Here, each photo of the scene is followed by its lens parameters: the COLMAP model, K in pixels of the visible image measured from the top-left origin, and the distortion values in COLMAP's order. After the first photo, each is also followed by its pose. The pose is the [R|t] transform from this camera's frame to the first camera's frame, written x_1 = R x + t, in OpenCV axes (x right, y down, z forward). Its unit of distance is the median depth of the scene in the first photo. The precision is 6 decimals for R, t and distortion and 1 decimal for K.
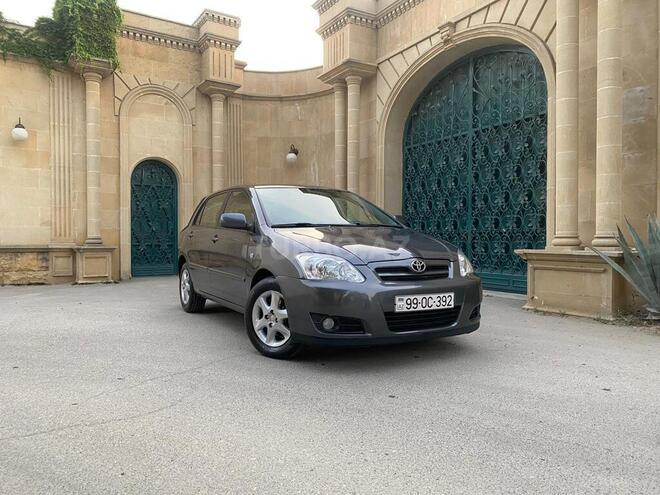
lens RADIAL K [[507.0, 0, 328.4], [0, 507.0, 248.2], [0, 0, 1]] dist [0.030180, -0.027926]
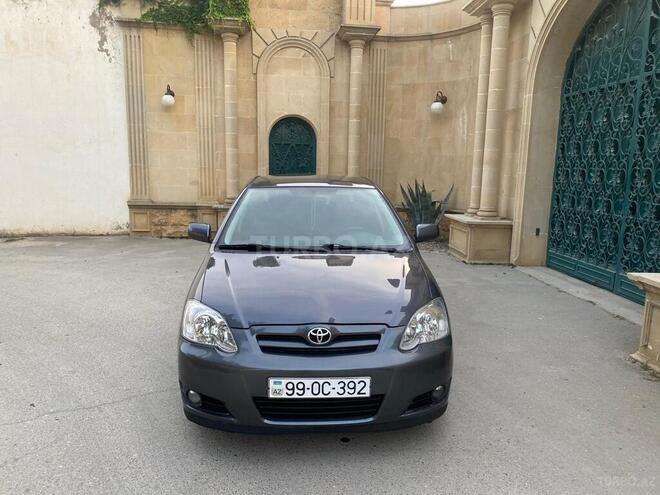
lens RADIAL K [[507.0, 0, 328.1], [0, 507.0, 253.9], [0, 0, 1]] dist [0.030180, -0.027926]
pose [[0.899637, 0.090409, -0.427177, 0.187507], [-0.025553, 0.987554, 0.155194, -0.075678], [0.435891, -0.128702, 0.890749, 0.136950]]
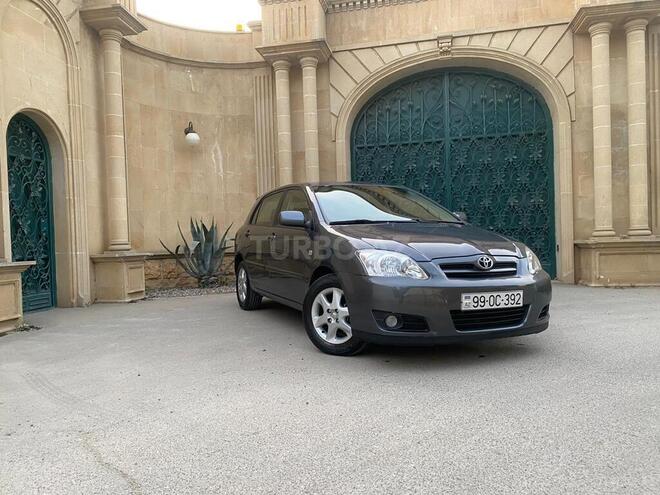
lens RADIAL K [[507.0, 0, 328.8], [0, 507.0, 252.7], [0, 0, 1]] dist [0.030180, -0.027926]
pose [[0.669028, -0.035948, 0.742367, -0.629610], [0.043473, 0.999012, 0.009197, -0.004067], [-0.741965, 0.026120, 0.669930, 0.402196]]
